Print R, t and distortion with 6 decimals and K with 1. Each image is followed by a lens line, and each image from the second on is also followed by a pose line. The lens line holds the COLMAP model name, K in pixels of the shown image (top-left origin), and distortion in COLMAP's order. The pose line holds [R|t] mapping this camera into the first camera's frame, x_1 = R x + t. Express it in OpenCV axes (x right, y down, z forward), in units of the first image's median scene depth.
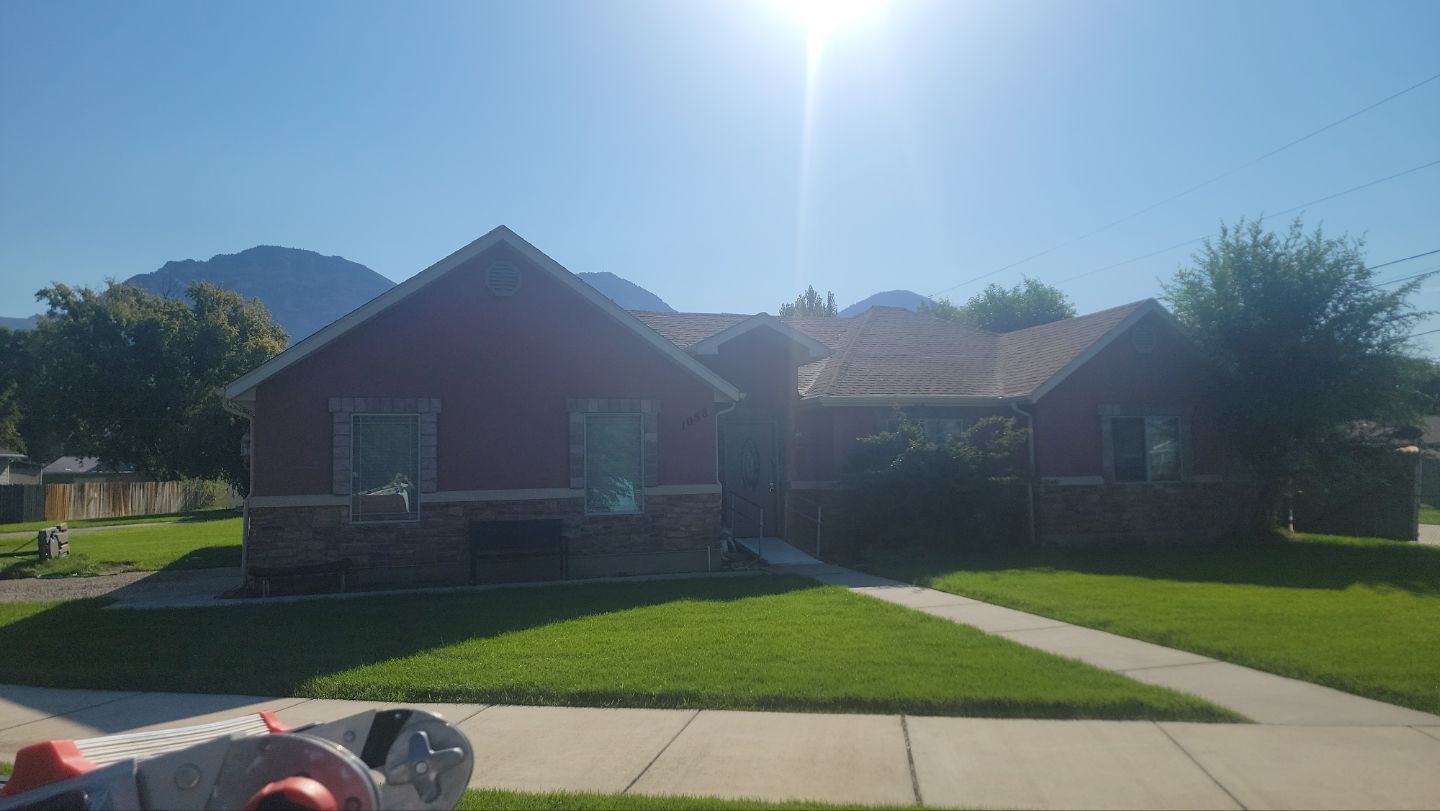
lens RADIAL K [[1002.4, 0, 720.0], [0, 1002.4, 405.5], [0, 0, 1]] dist [0.083792, -0.076629]
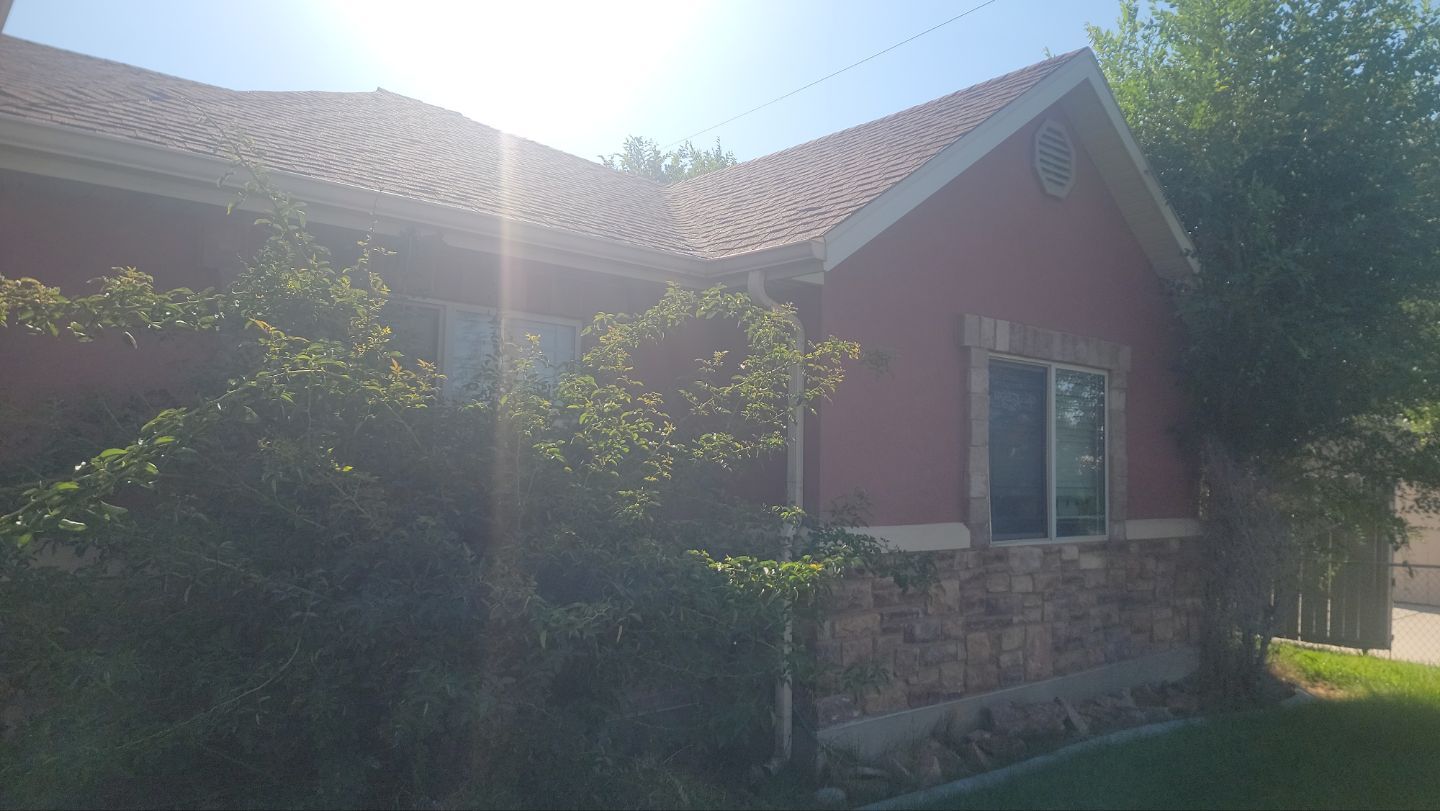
lens RADIAL K [[1002.4, 0, 720.0], [0, 1002.4, 405.5], [0, 0, 1]] dist [0.083792, -0.076629]
pose [[0.921667, 0.066987, 0.382156, 0.167905], [-0.069784, 0.997541, -0.006553, 0.037788], [-0.381655, -0.020629, 0.924074, 0.714630]]
